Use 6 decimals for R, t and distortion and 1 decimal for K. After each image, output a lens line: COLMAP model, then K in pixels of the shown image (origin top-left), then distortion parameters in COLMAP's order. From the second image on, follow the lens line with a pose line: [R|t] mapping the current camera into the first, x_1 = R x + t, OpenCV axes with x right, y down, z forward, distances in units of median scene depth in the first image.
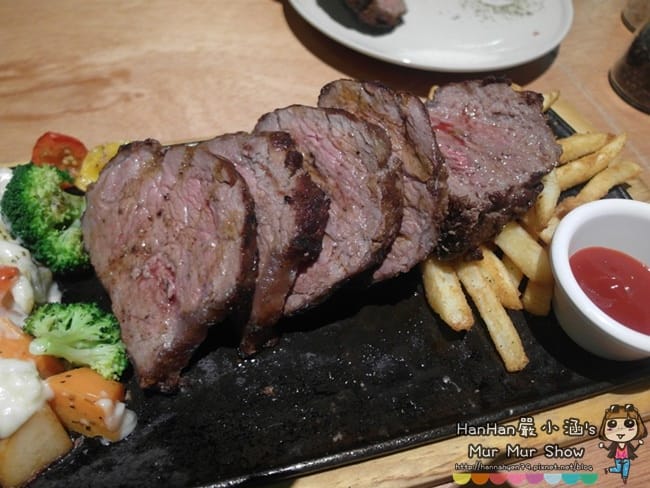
lens RADIAL K [[456.2, 0, 325.0], [0, 456.2, 244.0], [0, 0, 1]] dist [-0.056446, 0.002710]
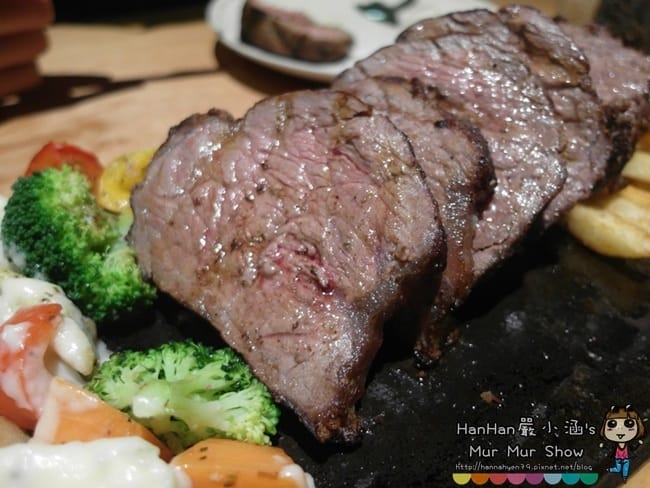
lens RADIAL K [[456.2, 0, 325.0], [0, 456.2, 244.0], [0, 0, 1]] dist [-0.056446, 0.002710]
pose [[0.957649, -0.212802, 0.193967, -0.425281], [0.251822, 0.945631, -0.205835, 0.182393], [-0.139619, 0.245963, 0.959171, 0.336915]]
